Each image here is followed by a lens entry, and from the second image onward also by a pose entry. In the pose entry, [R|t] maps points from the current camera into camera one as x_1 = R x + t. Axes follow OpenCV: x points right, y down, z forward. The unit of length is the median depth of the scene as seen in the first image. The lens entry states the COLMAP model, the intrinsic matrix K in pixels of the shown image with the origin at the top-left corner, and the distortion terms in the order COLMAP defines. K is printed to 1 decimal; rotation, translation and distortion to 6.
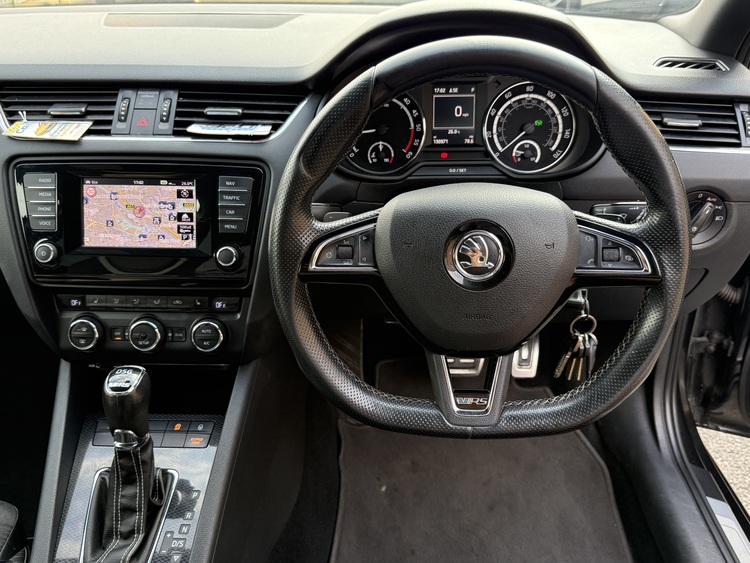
lens RADIAL K [[675.7, 0, 369.8], [0, 675.7, 283.7], [0, 0, 1]] dist [0.095893, -0.005500]
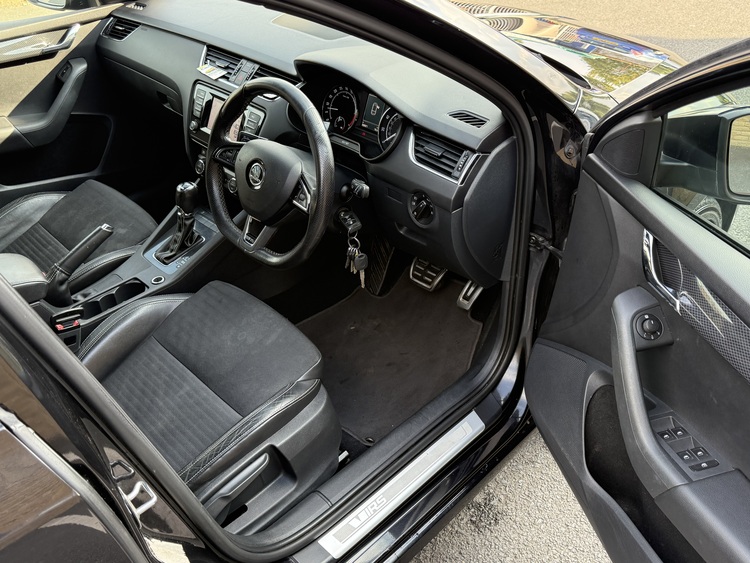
lens RADIAL K [[665.5, 0, 375.9], [0, 665.5, 280.5], [0, 0, 1]] dist [0.041347, -0.012258]
pose [[0.721363, 0.394573, -0.569164, 1.259105], [-0.337350, 0.917932, 0.208796, -0.211894], [0.604839, 0.041390, 0.795271, -0.325353]]
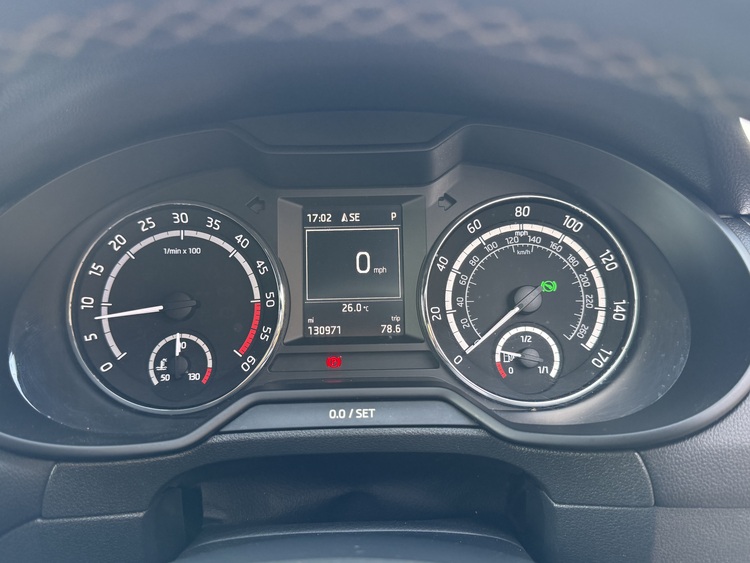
lens RADIAL K [[675.7, 0, 377.6], [0, 675.7, 279.3], [0, 0, 1]] dist [0.095893, -0.005500]
pose [[0.999808, -0.015305, 0.012210, 0.134078], [0.017959, 0.965301, -0.260520, -0.130343], [-0.007799, 0.260689, 0.965391, 0.586926]]
